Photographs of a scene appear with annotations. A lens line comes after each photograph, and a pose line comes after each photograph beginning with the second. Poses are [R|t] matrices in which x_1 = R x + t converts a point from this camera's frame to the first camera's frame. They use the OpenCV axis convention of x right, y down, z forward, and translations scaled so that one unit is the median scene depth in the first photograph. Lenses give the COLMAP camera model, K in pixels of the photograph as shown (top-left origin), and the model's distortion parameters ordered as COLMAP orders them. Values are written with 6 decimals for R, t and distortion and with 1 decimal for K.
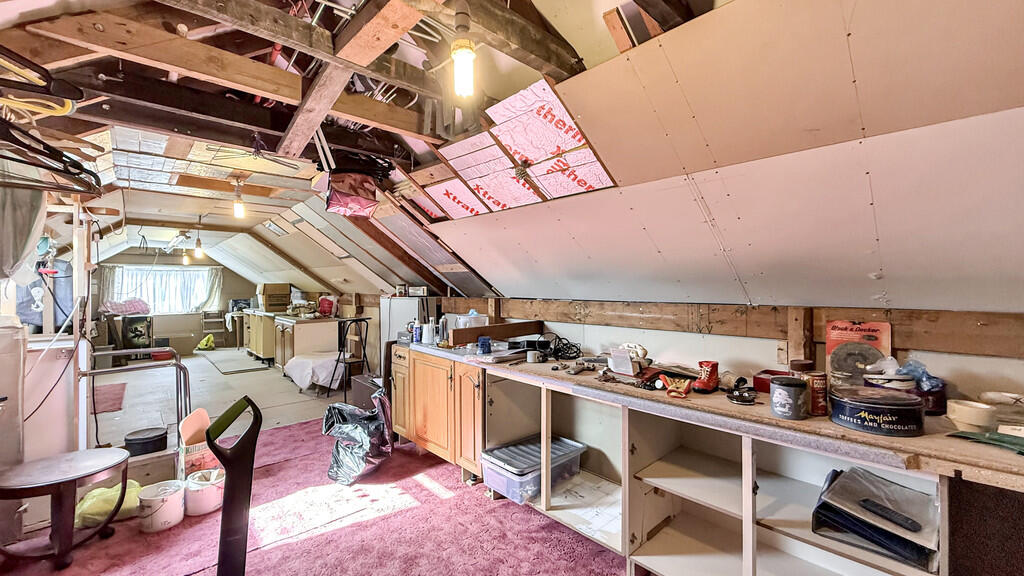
lens RADIAL K [[411.4, 0, 512.0], [0, 411.4, 288.0], [0, 0, 1]] dist [-0.000220, -0.000023]
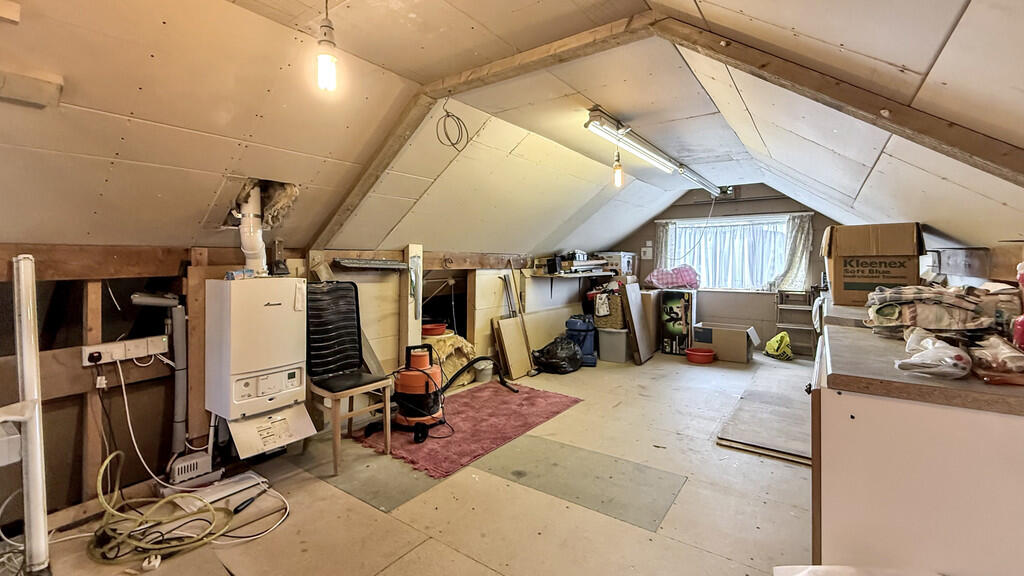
lens RADIAL K [[430.6, 0, 511.8], [0, 430.6, 258.5], [0, 0, 1]] dist [0.000066, 0.000009]
pose [[0.198456, -0.002917, -0.980105, -0.245886], [-0.007050, 0.999965, -0.004404, 0.018445], [0.980084, 0.007784, 0.198429, 0.562322]]
